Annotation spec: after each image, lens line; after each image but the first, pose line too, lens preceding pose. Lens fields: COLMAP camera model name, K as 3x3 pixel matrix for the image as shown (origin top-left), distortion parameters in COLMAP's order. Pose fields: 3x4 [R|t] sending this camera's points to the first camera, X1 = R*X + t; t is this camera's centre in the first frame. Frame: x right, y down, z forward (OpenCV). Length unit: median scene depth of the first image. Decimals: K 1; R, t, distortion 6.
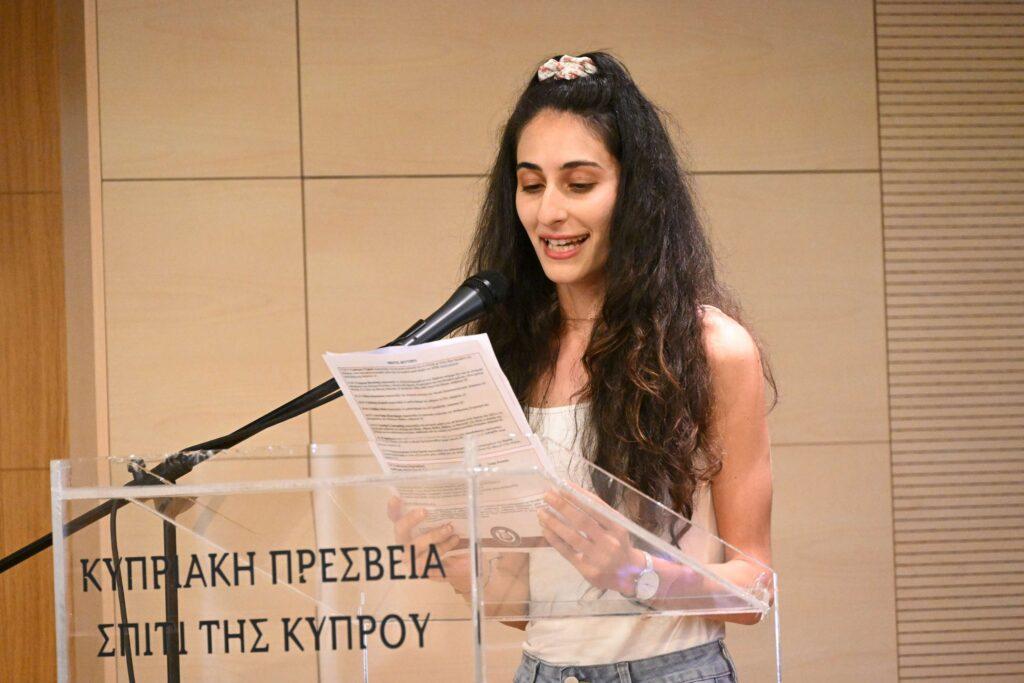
lens RADIAL K [[5808.3, 0, 512.0], [0, 5808.3, 341.5], [0, 0, 1]] dist [-0.365984, 14.506754]
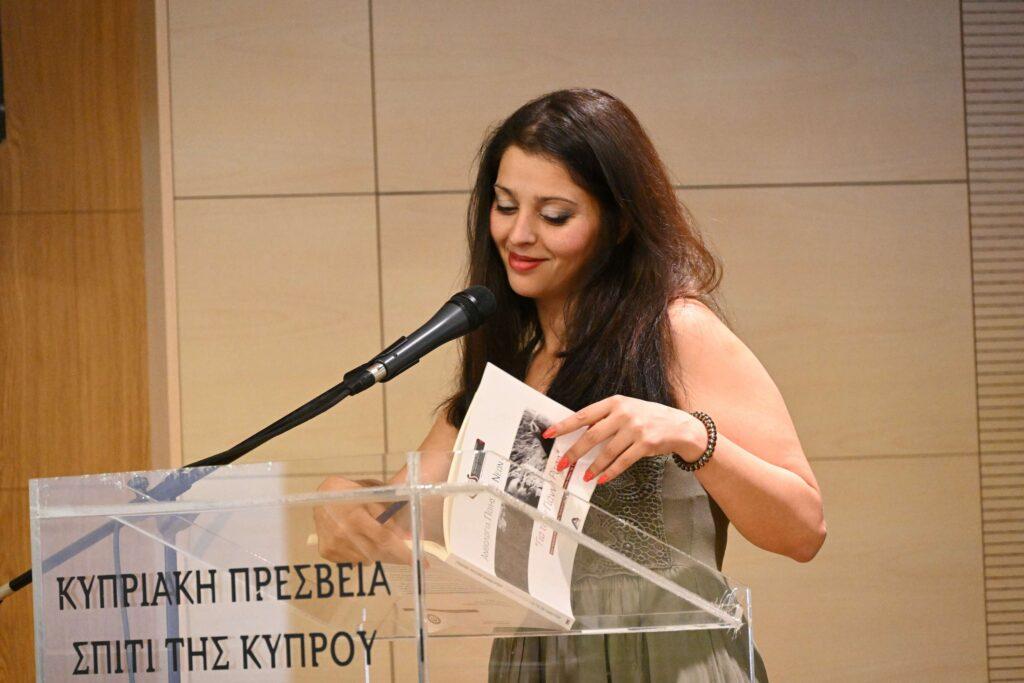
lens RADIAL K [[5808.3, 0, 512.0], [0, 5808.3, 341.5], [0, 0, 1]] dist [-0.365984, 14.506754]
pose [[0.996937, -0.007597, -0.077839, 0.081264], [0.007475, 0.999970, -0.001860, -0.000891], [0.077851, 0.001273, 0.996964, 0.004208]]
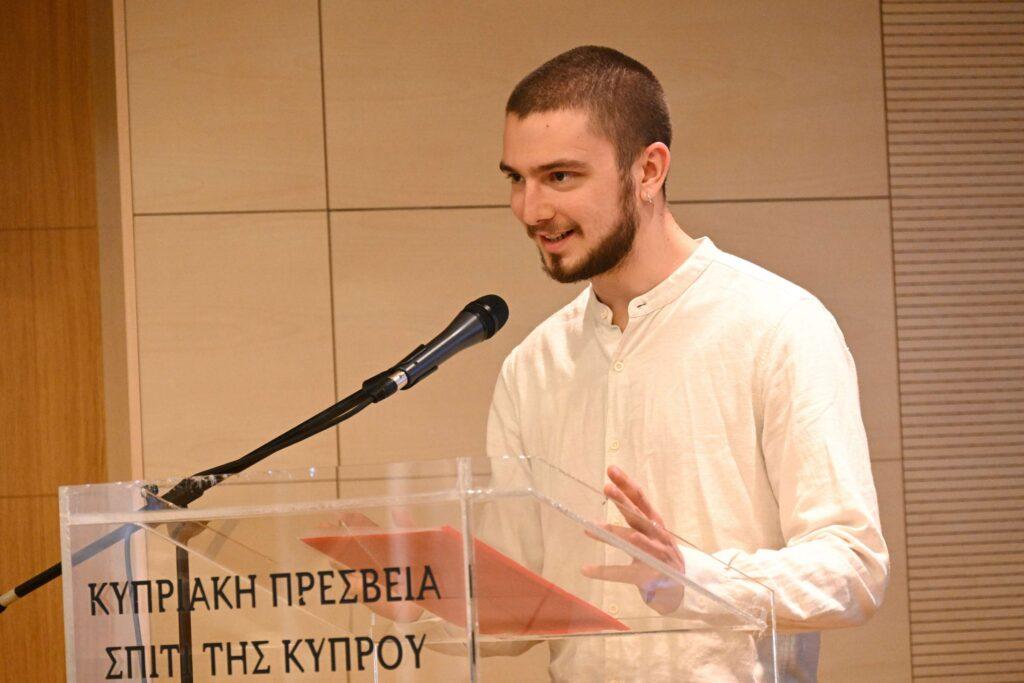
lens RADIAL K [[5301.9, 0, 512.0], [0, 5301.9, 341.5], [0, 0, 1]] dist [-0.375857, 7.549238]
pose [[0.999764, -0.011445, -0.018480, 0.017231], [0.011341, 0.999920, -0.005688, 0.001159], [0.018544, 0.005477, 0.999813, 0.071769]]
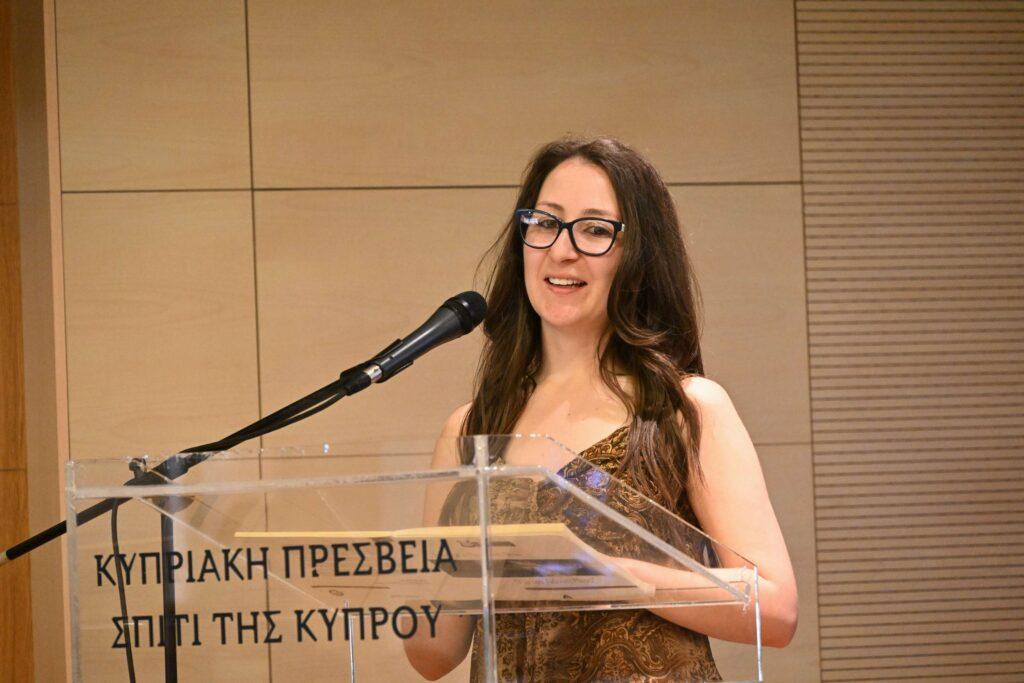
lens RADIAL K [[5808.3, 0, 512.0], [0, 5808.3, 341.5], [0, 0, 1]] dist [-0.365984, 14.506754]
pose [[0.999052, -0.001246, 0.043514, -0.043793], [0.001293, 0.999999, -0.001046, 0.000135], [-0.043513, 0.001101, 0.999052, -0.049232]]
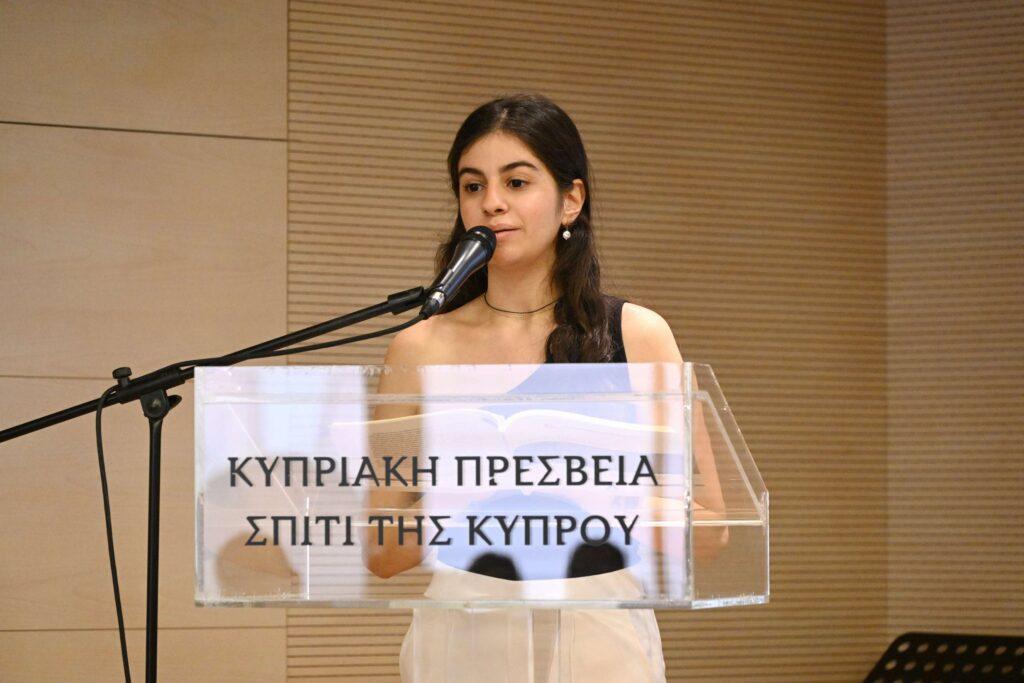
lens RADIAL K [[5808.3, 0, 512.0], [0, 5808.3, 341.5], [0, 0, 1]] dist [-0.365984, 14.506754]
pose [[0.886979, 0.049831, 0.459113, -0.527636], [-0.050868, 0.998654, -0.010117, 0.023469], [-0.458999, -0.014381, 0.888320, -0.011391]]
